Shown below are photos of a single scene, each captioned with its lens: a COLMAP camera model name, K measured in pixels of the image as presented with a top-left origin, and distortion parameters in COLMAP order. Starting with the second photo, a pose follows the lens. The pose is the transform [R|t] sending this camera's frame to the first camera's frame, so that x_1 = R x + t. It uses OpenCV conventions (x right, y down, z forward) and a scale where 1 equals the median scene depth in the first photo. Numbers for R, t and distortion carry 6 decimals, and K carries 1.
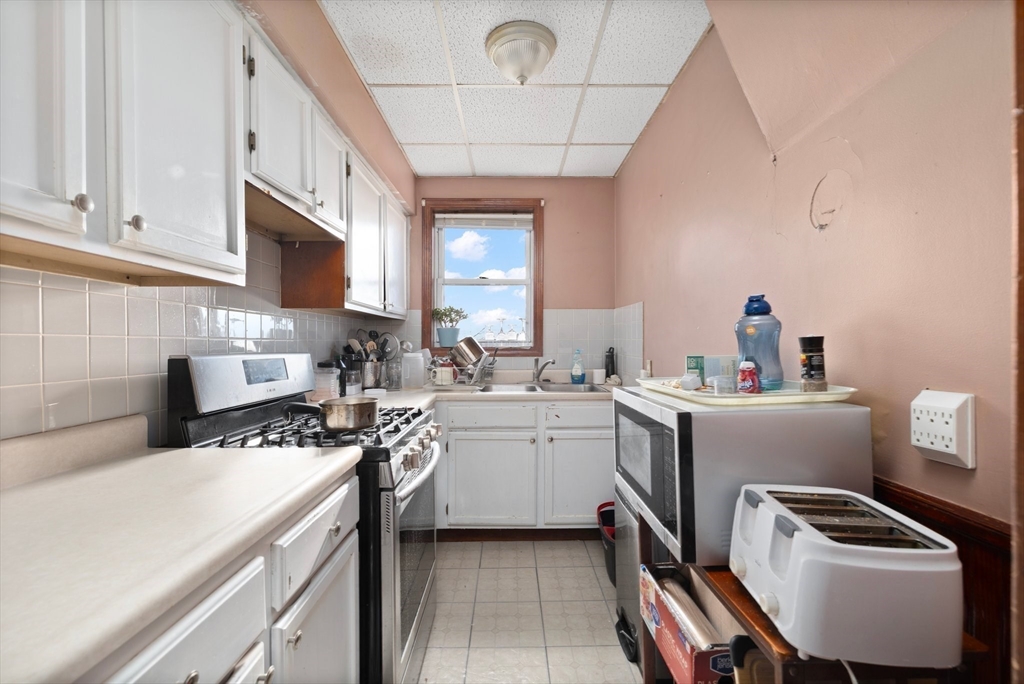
lens RADIAL K [[449.2, 0, 513.0], [0, 449.2, 341.5], [0, 0, 1]] dist [-0.000309, -0.000008]
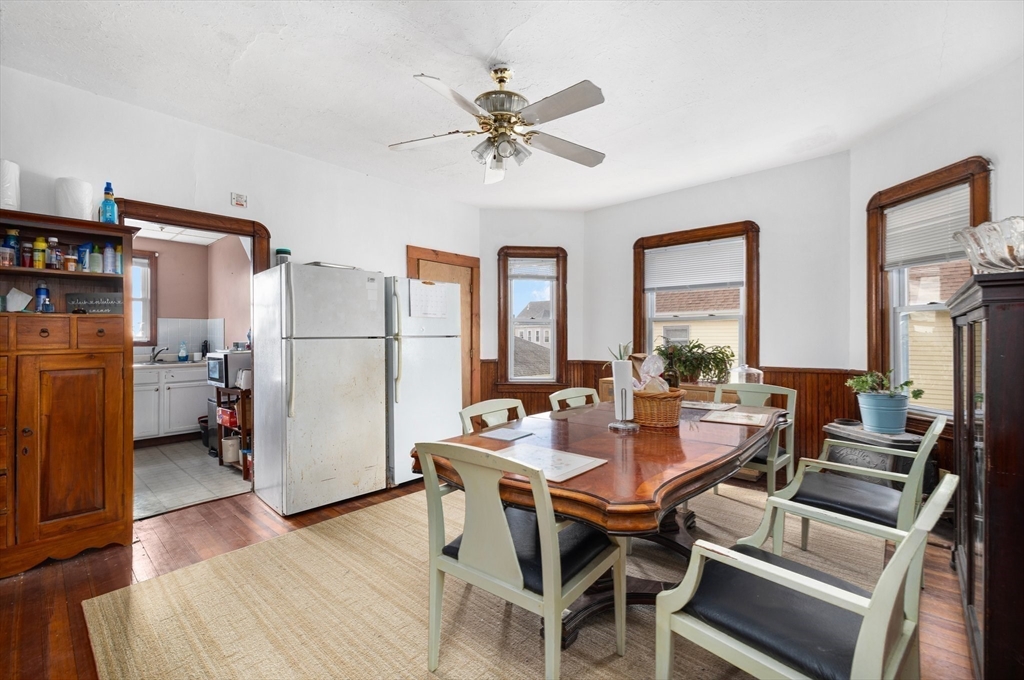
lens RADIAL K [[468.0, 0, 513.8], [0, 468.0, 337.6], [0, 0, 1]] dist [0.002345, 0.000143]
pose [[0.696427, 0.002404, 0.717624, -0.284216], [-0.001425, 0.999997, -0.001967, 0.001593], [-0.717627, 0.000347, 0.696428, -1.275144]]
